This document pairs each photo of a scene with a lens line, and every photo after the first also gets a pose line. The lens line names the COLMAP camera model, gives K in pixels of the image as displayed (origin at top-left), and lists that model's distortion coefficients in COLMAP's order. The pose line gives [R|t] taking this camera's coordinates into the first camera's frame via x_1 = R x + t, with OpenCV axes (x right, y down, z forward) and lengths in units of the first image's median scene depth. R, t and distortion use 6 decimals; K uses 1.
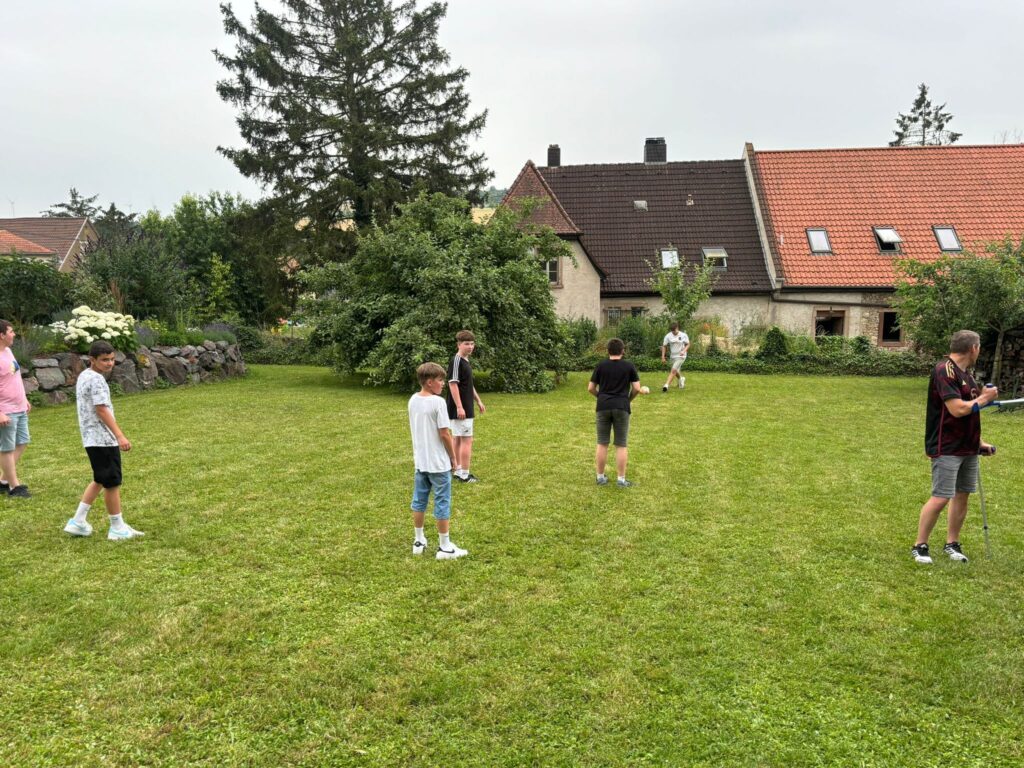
lens RADIAL K [[780.3, 0, 512.0], [0, 780.3, 384.0], [0, 0, 1]] dist [0.002037, 0.000314]
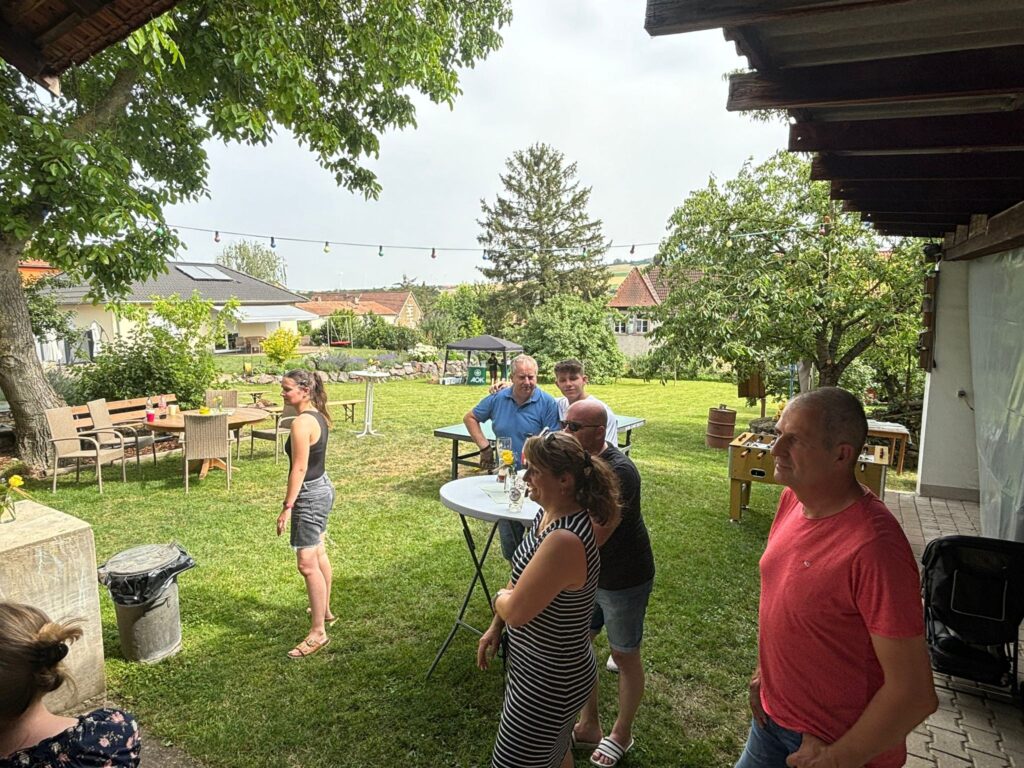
lens RADIAL K [[567.2, 0, 512.0], [0, 567.2, 384.0], [0, 0, 1]] dist [-0.005429, 0.002301]
pose [[0.953417, 0.036087, -0.299490, 0.174863], [-0.044090, 0.998827, -0.020006, 0.033065], [0.298417, 0.032279, 0.953890, -0.393019]]
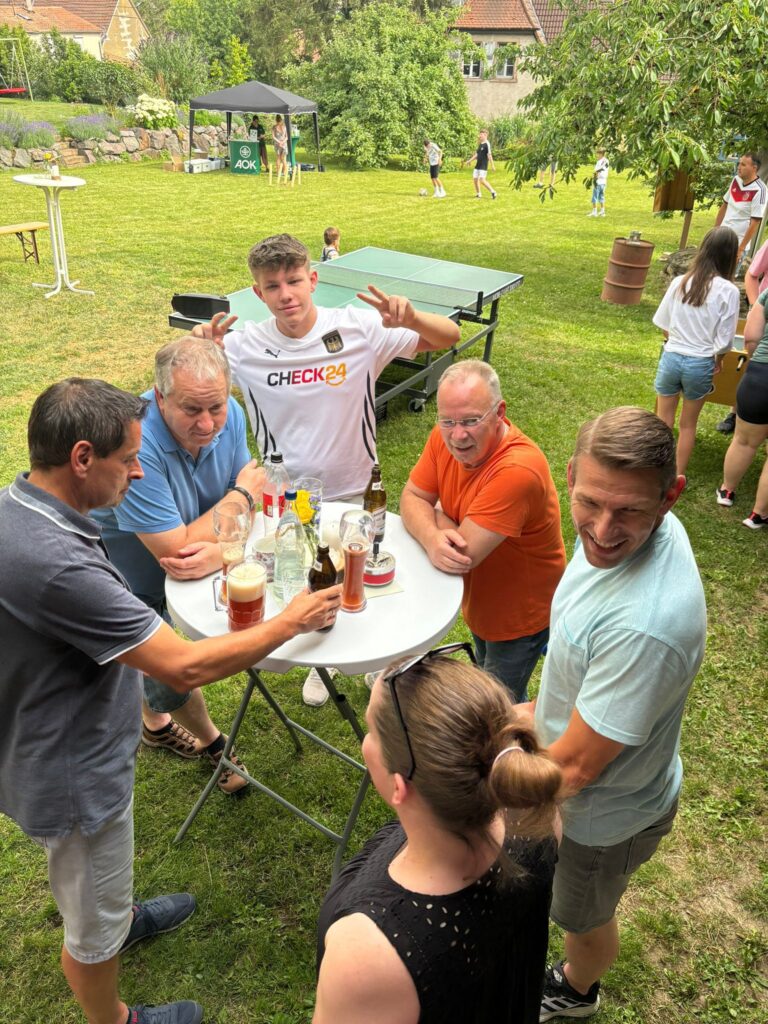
lens RADIAL K [[765.0, 0, 390.5], [0, 765.0, 538.2], [0, 0, 1]] dist [0.037120, -0.061450]
pose [[0.978883, 0.128690, -0.158829, 0.163047], [-0.050780, 0.905697, 0.420874, 0.018184], [0.198013, -0.403922, 0.893106, -0.355245]]
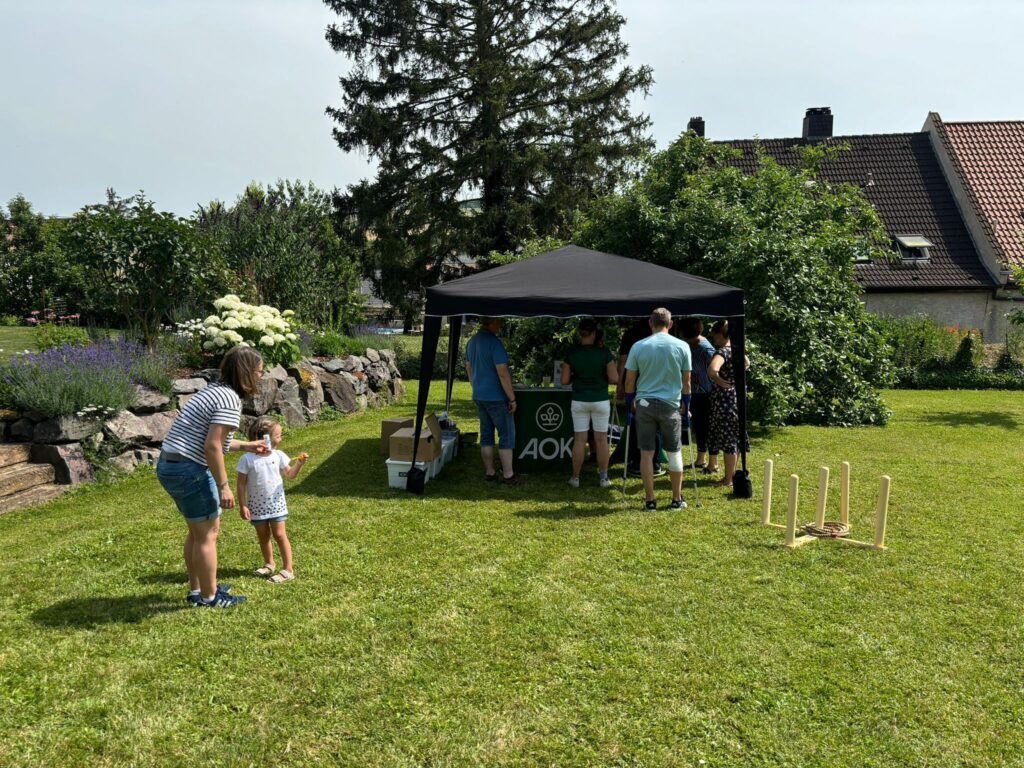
lens RADIAL K [[810.1, 0, 546.0], [0, 810.1, 392.4], [0, 0, 1]] dist [-0.013810, -0.003864]
pose [[0.999962, -0.002803, -0.008282, -0.160818], [0.002787, 0.999994, -0.001897, -0.009919], [0.008288, 0.001873, 0.999964, 0.189965]]
